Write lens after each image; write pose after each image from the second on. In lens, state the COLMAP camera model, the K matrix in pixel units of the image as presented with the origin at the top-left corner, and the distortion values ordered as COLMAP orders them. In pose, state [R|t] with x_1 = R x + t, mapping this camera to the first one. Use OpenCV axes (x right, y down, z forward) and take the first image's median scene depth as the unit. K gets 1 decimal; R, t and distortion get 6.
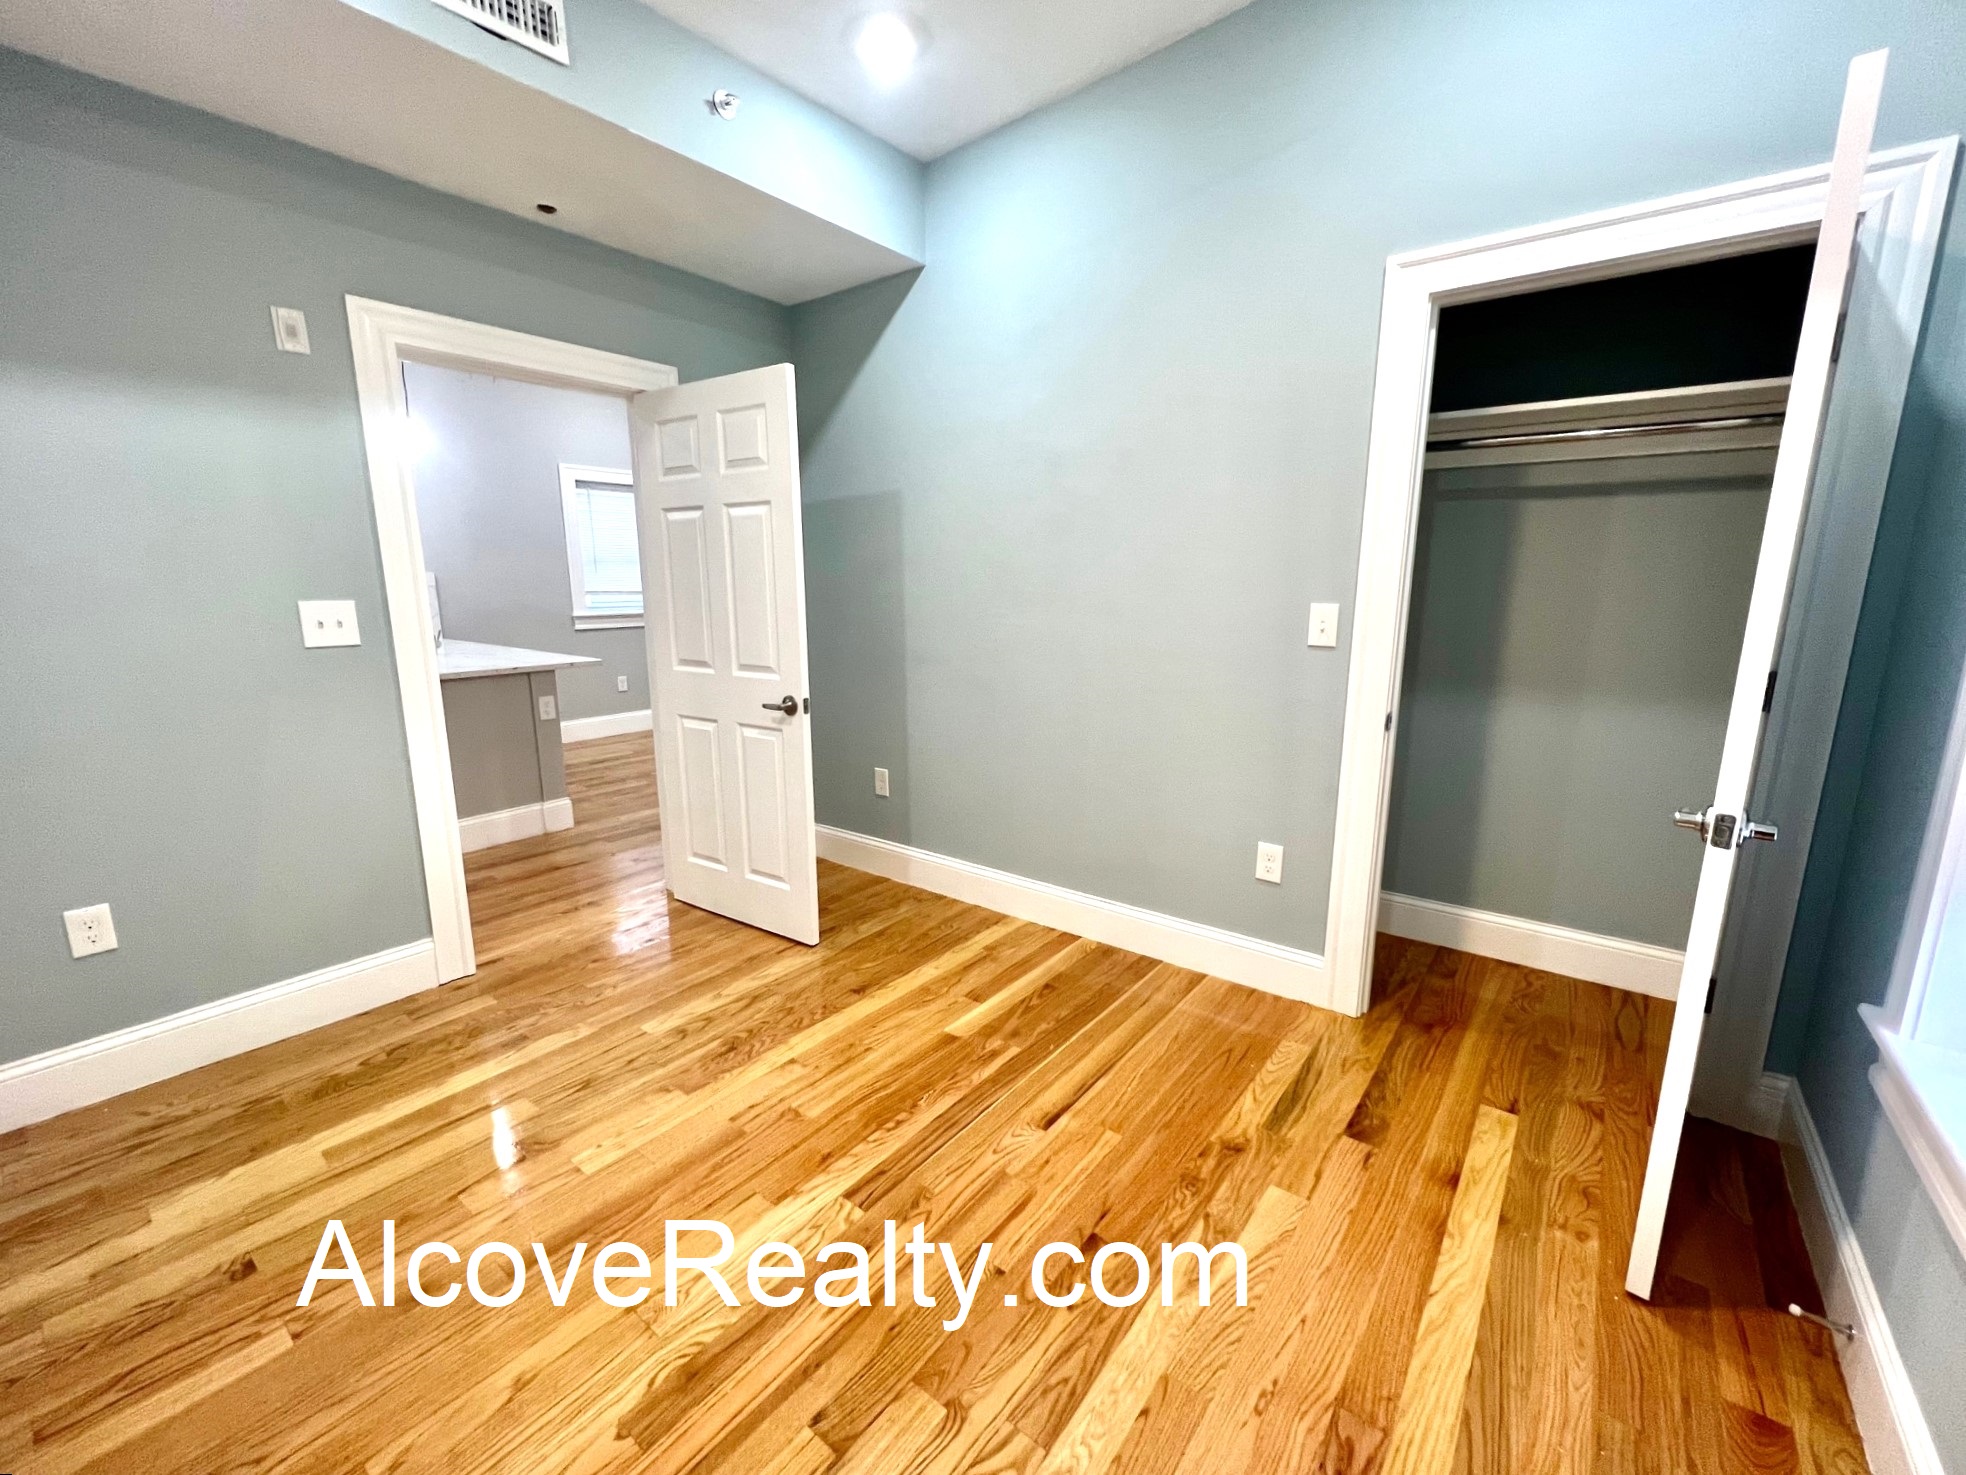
lens RADIAL K [[809.6, 0, 979.0], [0, 809.6, 742.3], [0, 0, 1]] dist [0.000632, 0.000063]
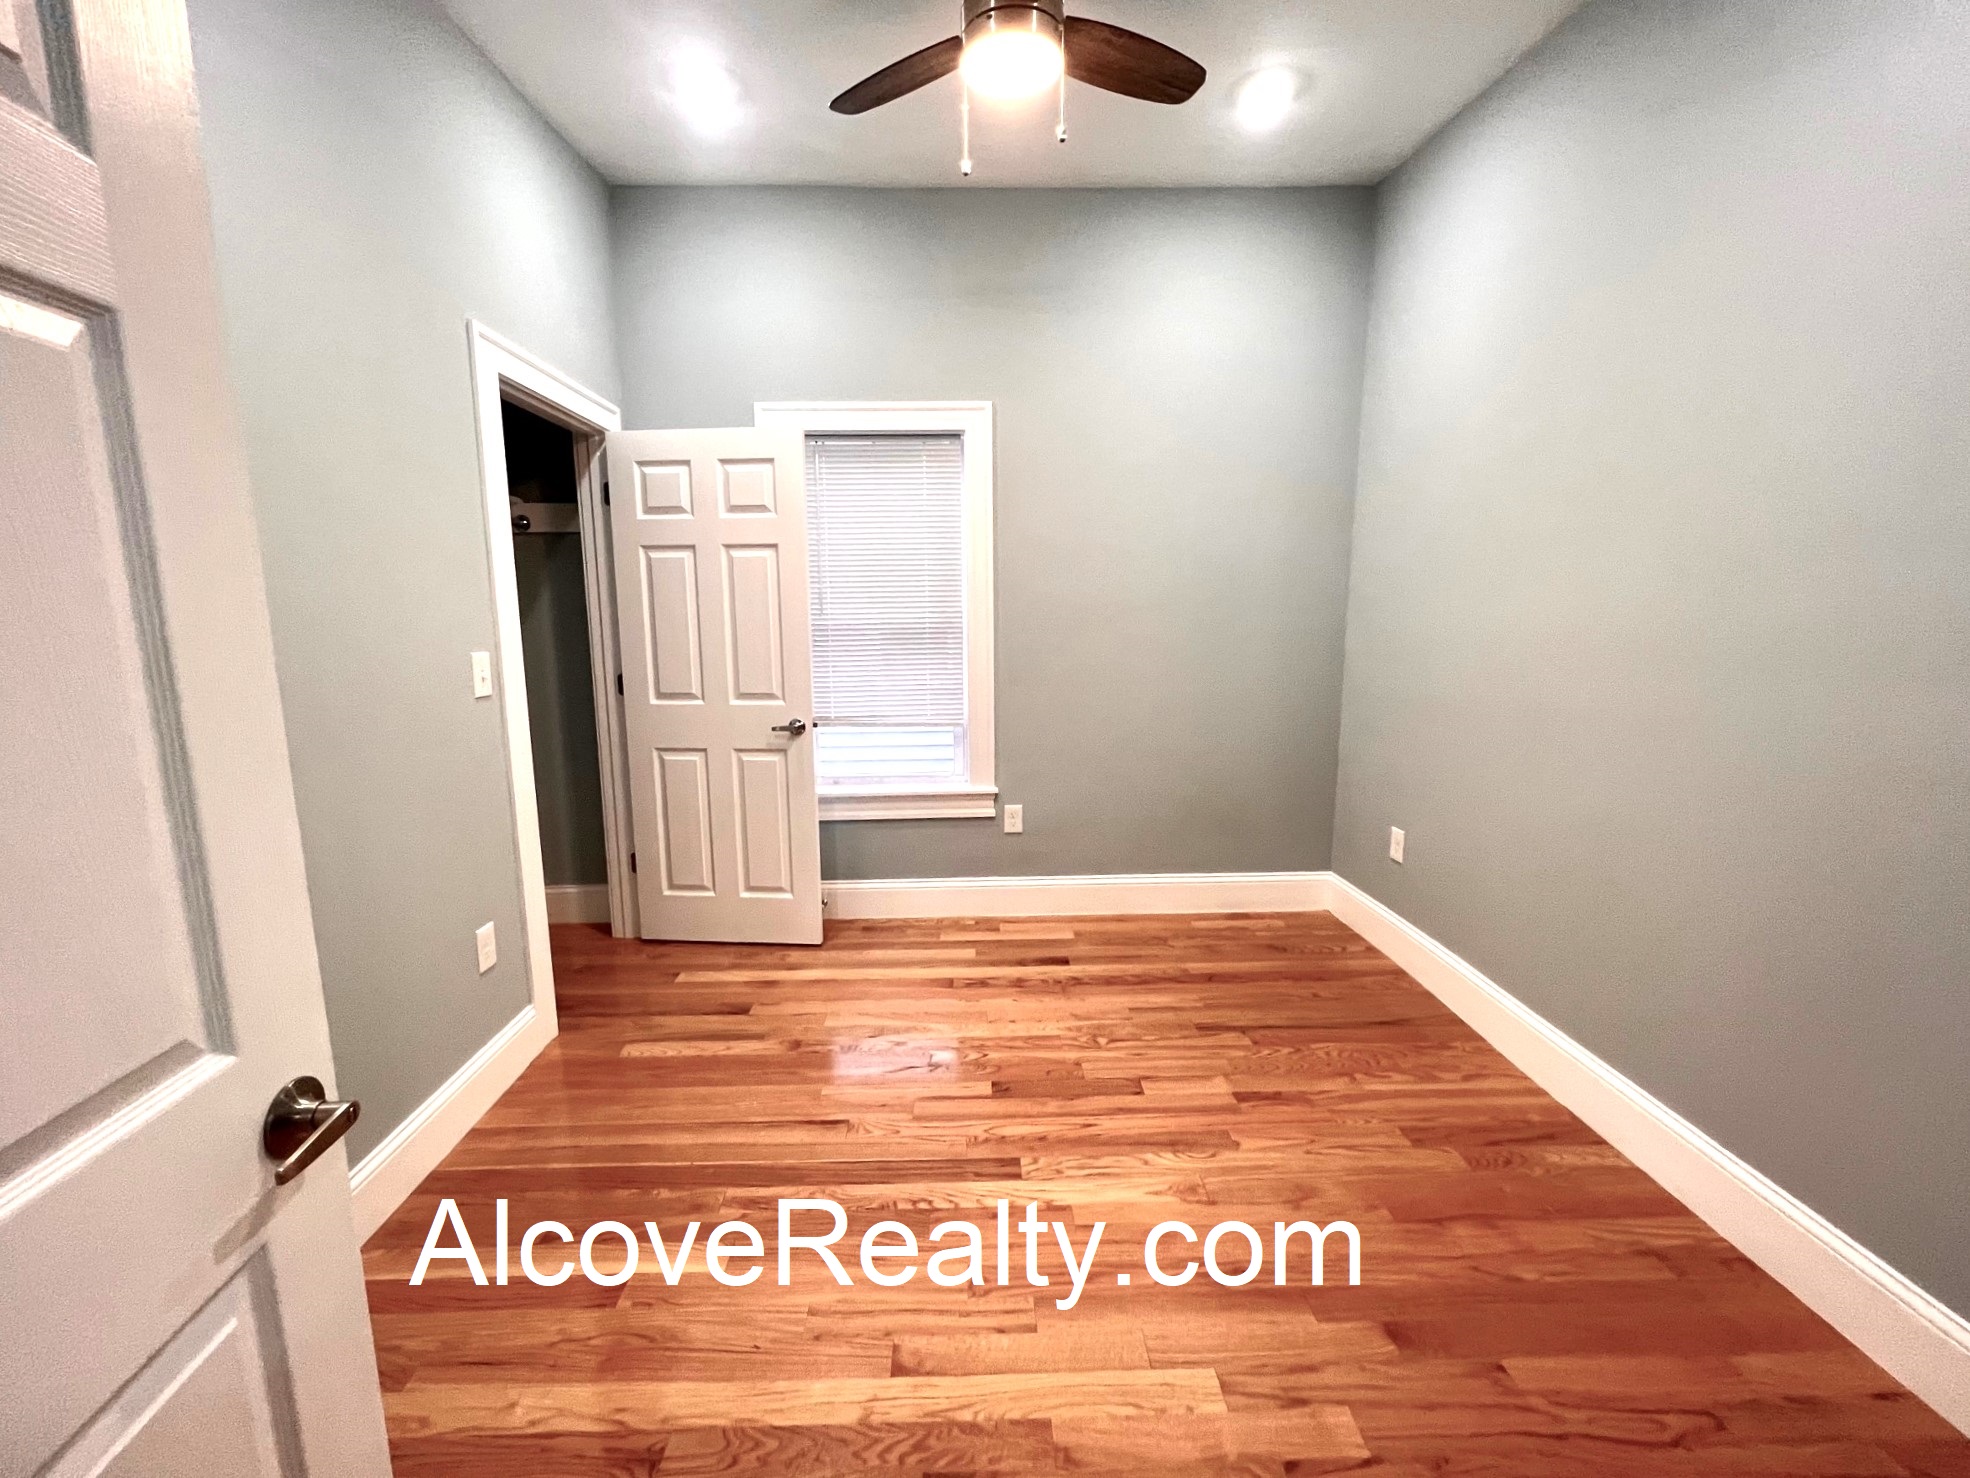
lens RADIAL K [[791.0, 0, 985.0], [0, 791.0, 739.0], [0, 0, 1]] dist [-0.000497, -0.000035]
pose [[-0.637575, -0.117698, 0.761345, -0.774996], [0.154661, 0.948585, 0.276163, -0.276314], [-0.754704, 0.293825, -0.586591, 1.301040]]
